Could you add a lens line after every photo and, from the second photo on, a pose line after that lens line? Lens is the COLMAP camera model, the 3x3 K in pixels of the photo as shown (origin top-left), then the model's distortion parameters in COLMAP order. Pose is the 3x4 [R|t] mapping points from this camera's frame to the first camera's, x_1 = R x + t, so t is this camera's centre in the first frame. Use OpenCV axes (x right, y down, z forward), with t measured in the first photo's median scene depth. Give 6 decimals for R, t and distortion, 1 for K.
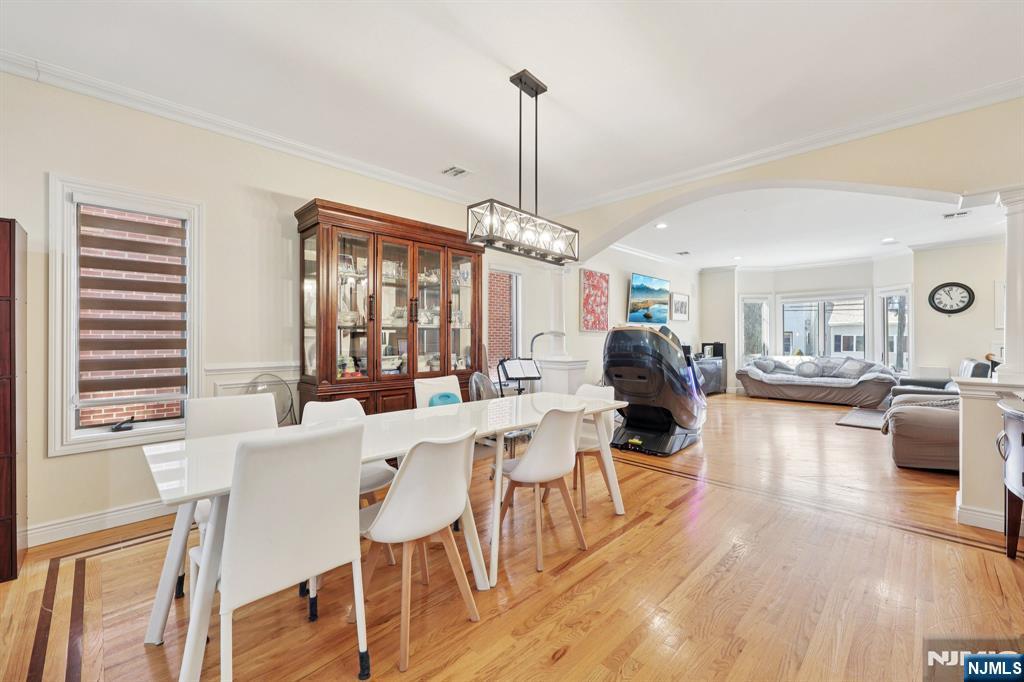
lens RADIAL K [[415.0, 0, 510.4], [0, 415.0, 332.4], [0, 0, 1]] dist [0.000557, 0.000060]
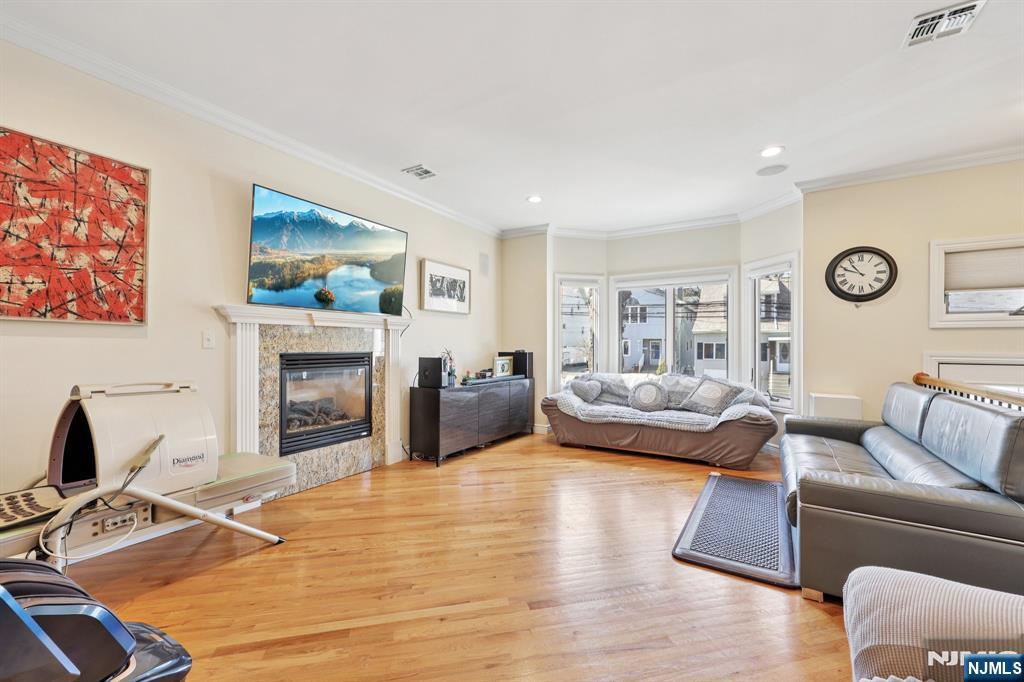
lens RADIAL K [[409.4, 0, 512.0], [0, 409.4, 341.0], [0, 0, 1]] dist [0.001159, 0.000141]
pose [[0.973078, 0.005953, 0.230399, 0.429410], [-0.006919, 0.999970, 0.003386, 0.009186], [-0.230372, -0.004889, 0.973090, 0.516608]]
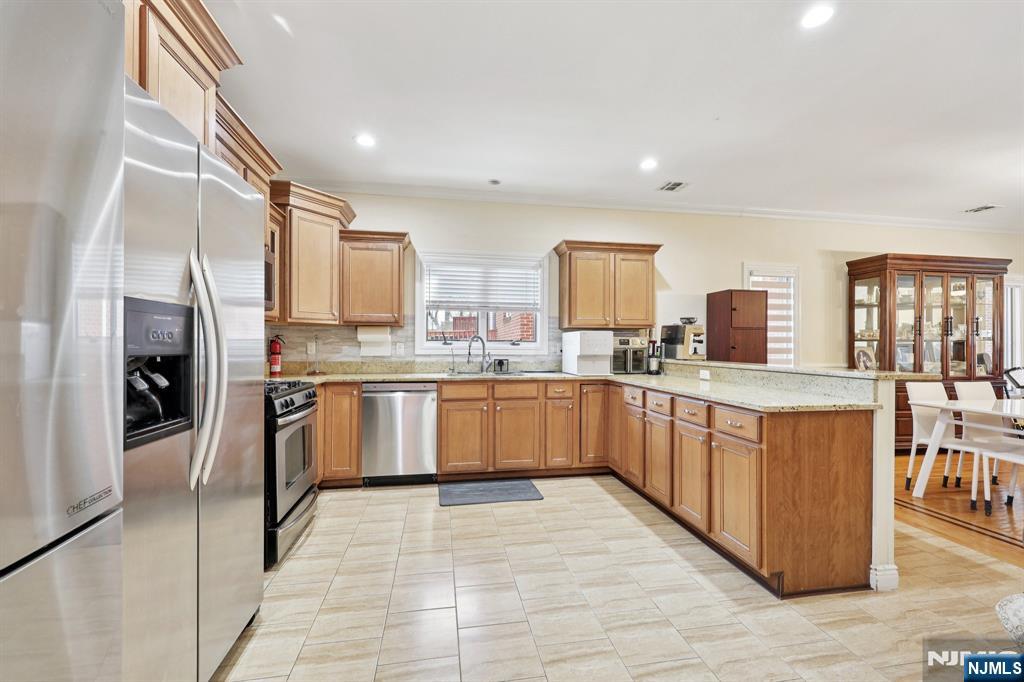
lens RADIAL K [[410.2, 0, 508.5], [0, 410.2, 347.5], [0, 0, 1]] dist [0.000365, 0.000053]
pose [[0.818179, 0.003522, -0.574952, -0.453692], [0.001823, 0.999960, 0.008718, -0.001710], [0.574960, -0.008181, 0.818140, -0.600036]]
